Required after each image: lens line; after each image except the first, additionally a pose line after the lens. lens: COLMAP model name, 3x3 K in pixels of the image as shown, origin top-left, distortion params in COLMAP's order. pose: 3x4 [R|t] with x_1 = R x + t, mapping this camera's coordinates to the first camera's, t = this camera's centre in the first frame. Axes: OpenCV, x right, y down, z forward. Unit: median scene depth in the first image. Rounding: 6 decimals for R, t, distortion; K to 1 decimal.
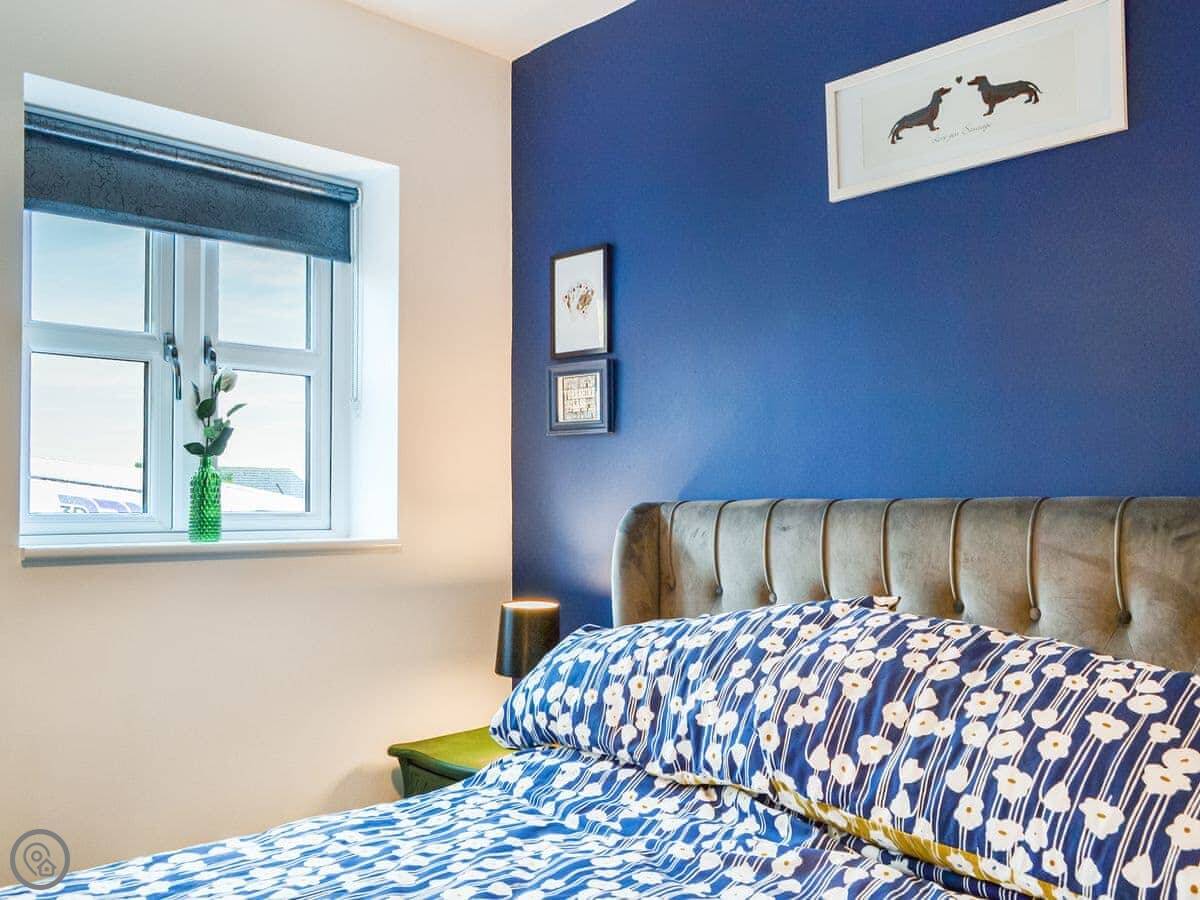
lens RADIAL K [[1063.9, 0, 600.7], [0, 1063.9, 475.1], [0, 0, 1]] dist [0.010333, 0.009068]
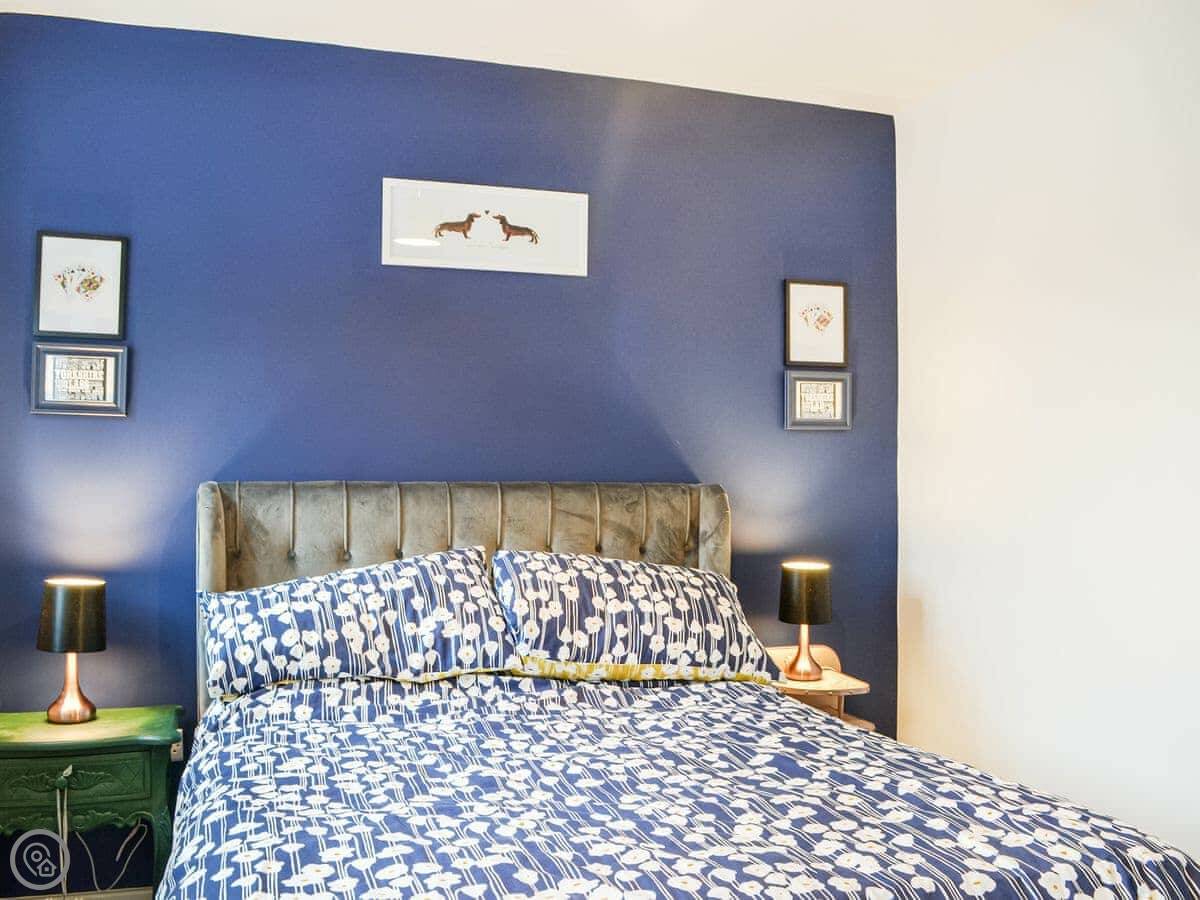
lens RADIAL K [[1082.4, 0, 600.0], [0, 1082.4, 450.0], [0, 0, 1]] dist [-0.073926, -0.000574]
pose [[0.472075, 0.033574, 0.880919, -1.160458], [-0.028413, 0.999335, -0.022861, 0.008317], [-0.881101, -0.014237, 0.472714, 0.131691]]
